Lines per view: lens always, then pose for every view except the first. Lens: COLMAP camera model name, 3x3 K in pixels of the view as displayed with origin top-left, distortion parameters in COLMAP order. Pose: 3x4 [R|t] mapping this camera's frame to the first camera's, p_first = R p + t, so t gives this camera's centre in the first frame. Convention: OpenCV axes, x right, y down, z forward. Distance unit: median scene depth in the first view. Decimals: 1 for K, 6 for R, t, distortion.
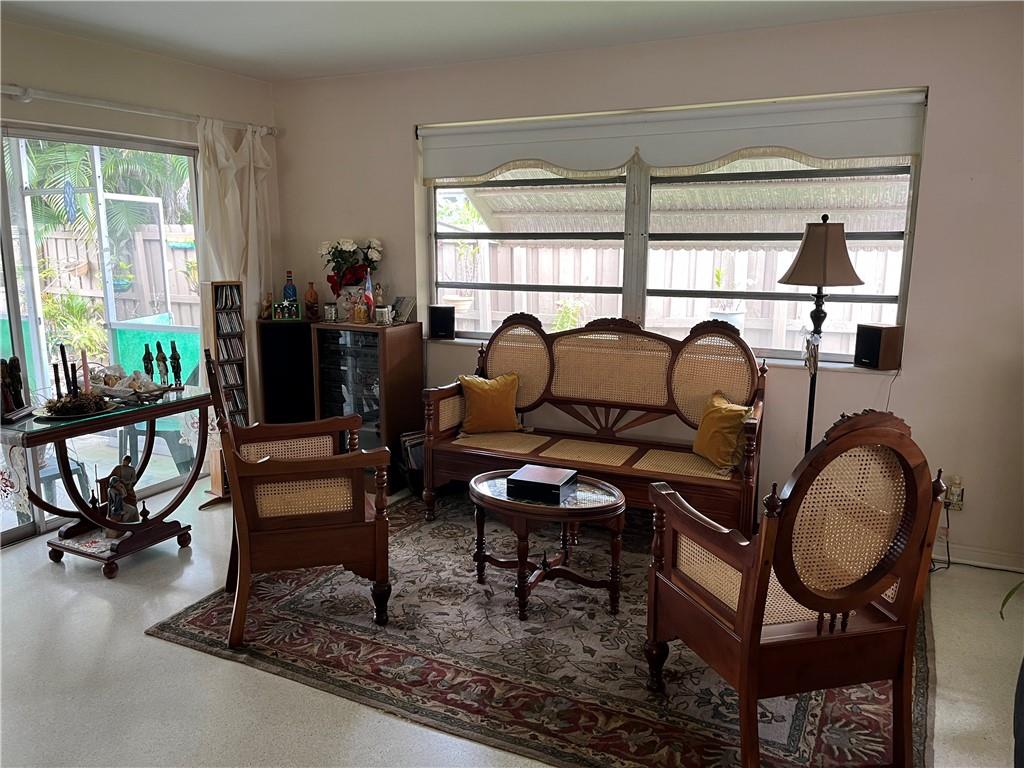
lens RADIAL K [[787.0, 0, 502.4], [0, 787.0, 383.4], [0, 0, 1]] dist [0.031874, -0.026982]
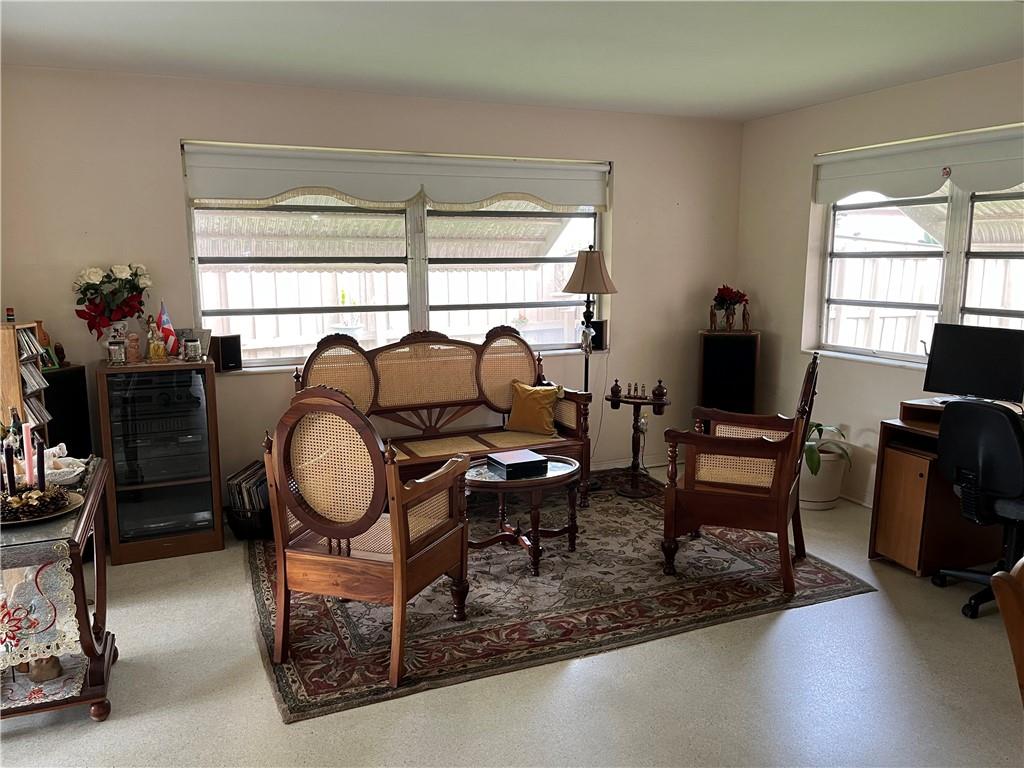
lens RADIAL K [[787.0, 0, 502.6], [0, 787.0, 388.1], [0, 0, 1]] dist [0.031874, -0.026982]
pose [[0.636791, -0.130141, 0.759974, -0.670272], [0.144587, 0.988323, 0.048093, -0.039241], [-0.757359, 0.079258, 0.648171, 0.172710]]
